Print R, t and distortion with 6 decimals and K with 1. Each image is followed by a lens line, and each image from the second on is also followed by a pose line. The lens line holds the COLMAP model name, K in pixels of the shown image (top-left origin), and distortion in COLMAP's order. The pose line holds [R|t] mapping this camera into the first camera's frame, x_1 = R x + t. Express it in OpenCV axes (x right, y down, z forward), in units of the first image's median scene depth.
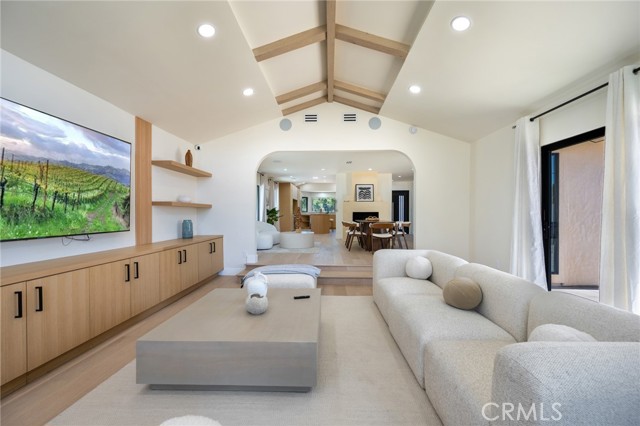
lens RADIAL K [[251.1, 0, 315.9], [0, 251.1, 212.9], [0, 0, 1]] dist [-0.000770, -0.000115]
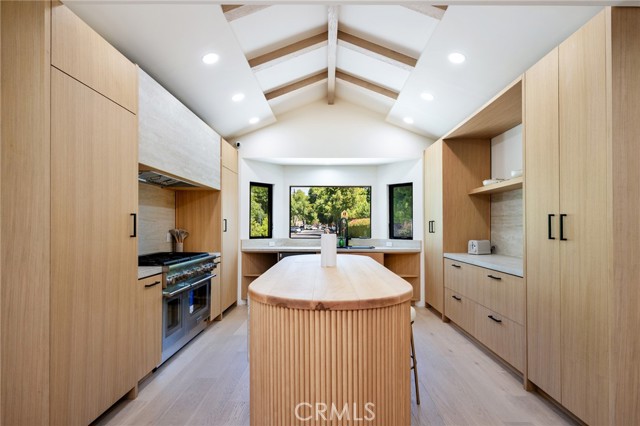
lens RADIAL K [[323.4, 0, 321.5], [0, 323.4, 227.1], [0, 0, 1]] dist [-0.025306, -0.000470]
pose [[0.999111, -0.002362, 0.042098, 0.017446], [0.002116, 0.999980, 0.005894, -0.057540], [-0.042111, -0.005800, 0.999096, 2.184045]]
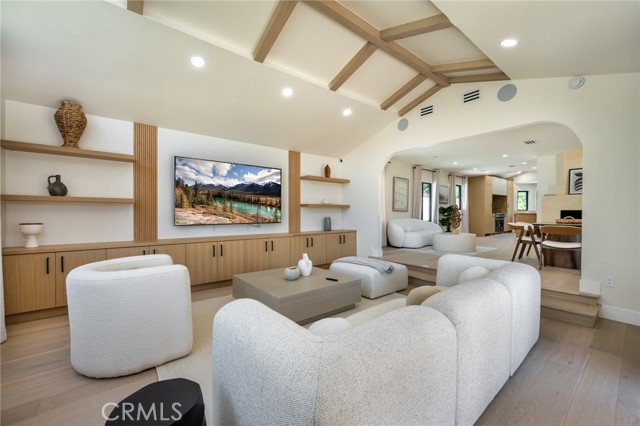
lens RADIAL K [[251.1, 0, 319.7], [0, 251.1, 215.7], [0, 0, 1]] dist [-0.000770, -0.000115]
pose [[0.658525, 0.009596, -0.752498, 0.426517], [0.002252, 0.999889, 0.014722, 0.000881], [0.752555, -0.011390, 0.658430, 0.071955]]
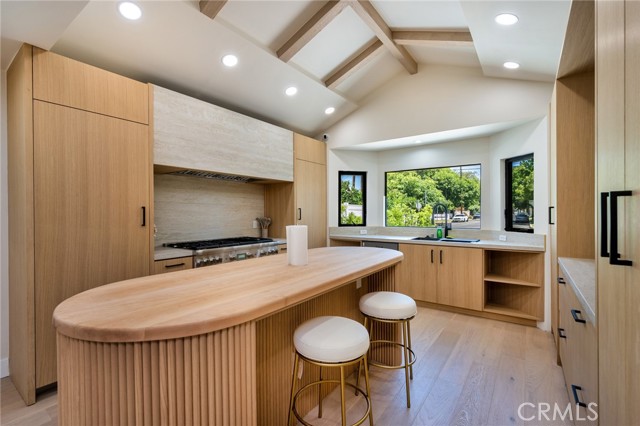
lens RADIAL K [[288.4, 0, 320.9], [0, 288.4, 214.9], [0, 0, 1]] dist [-0.000320, 0.000295]
pose [[0.842517, -0.001918, -0.538666, 0.315376], [0.008150, 0.999925, 0.009188, -0.062849], [0.538608, -0.012131, 0.842469, 2.406764]]
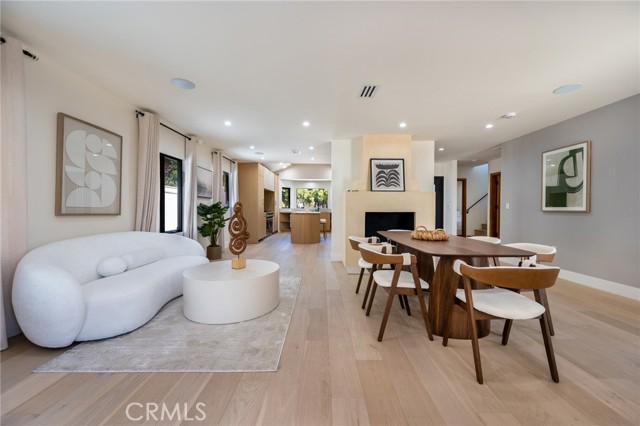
lens RADIAL K [[251.1, 0, 319.6], [0, 251.1, 209.6], [0, 0, 1]] dist [-0.000770, -0.000115]
pose [[0.998771, 0.003854, 0.049412, 0.055083], [-0.004396, 0.999931, 0.010860, -0.025553], [-0.049367, -0.011064, 0.998719, 0.917410]]
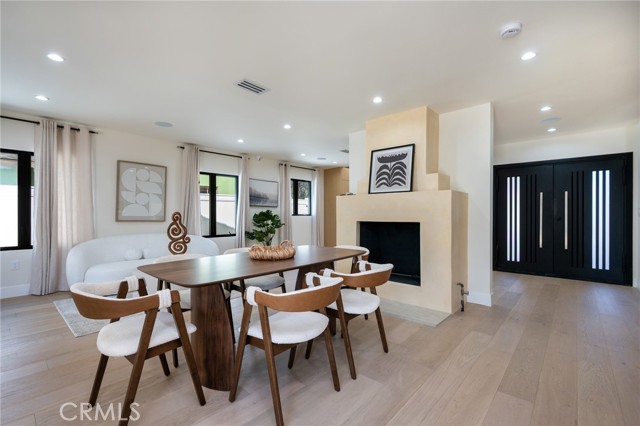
lens RADIAL K [[288.4, 0, 318.4], [0, 288.4, 211.3], [0, 0, 1]] dist [-0.000320, 0.000295]
pose [[0.777343, -0.007605, -0.629031, 0.709147], [0.004693, 0.999969, -0.006290, -0.031185], [0.629060, 0.001938, 0.777354, 1.124324]]
